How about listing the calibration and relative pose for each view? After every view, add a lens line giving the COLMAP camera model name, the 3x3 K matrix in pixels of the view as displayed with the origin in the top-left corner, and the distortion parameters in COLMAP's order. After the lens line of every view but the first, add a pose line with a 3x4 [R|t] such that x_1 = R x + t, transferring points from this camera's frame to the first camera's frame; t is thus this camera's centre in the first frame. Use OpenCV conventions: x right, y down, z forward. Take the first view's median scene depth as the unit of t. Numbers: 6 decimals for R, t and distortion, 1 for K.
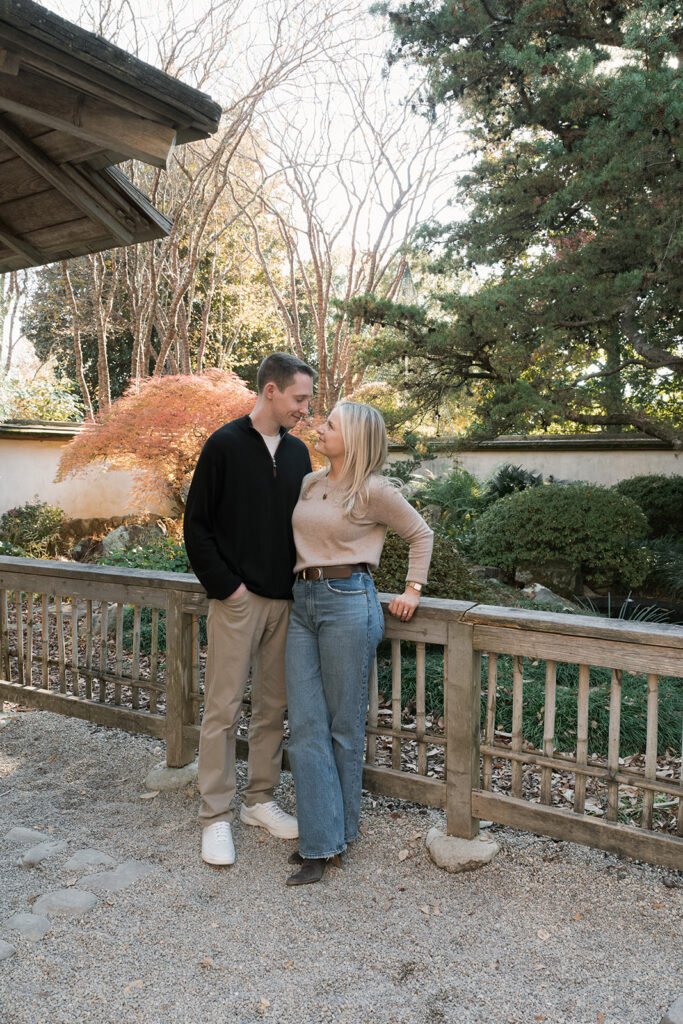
lens RADIAL K [[897.2, 0, 341.5], [0, 897.2, 512.0], [0, 0, 1]] dist [0.002782, -0.000670]
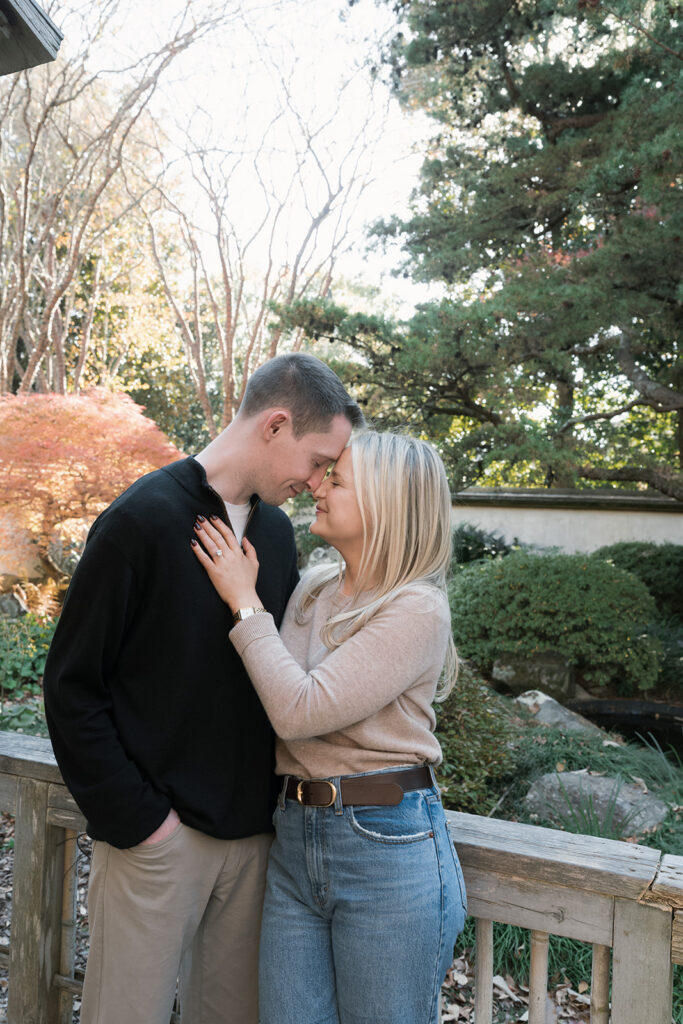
lens RADIAL K [[897.2, 0, 341.5], [0, 897.2, 512.0], [0, 0, 1]] dist [0.002782, -0.000670]
pose [[0.990072, 0.028265, 0.137688, -0.037005], [-0.022584, 0.998835, -0.042646, -0.024857], [-0.138733, 0.039113, 0.989557, 0.203705]]
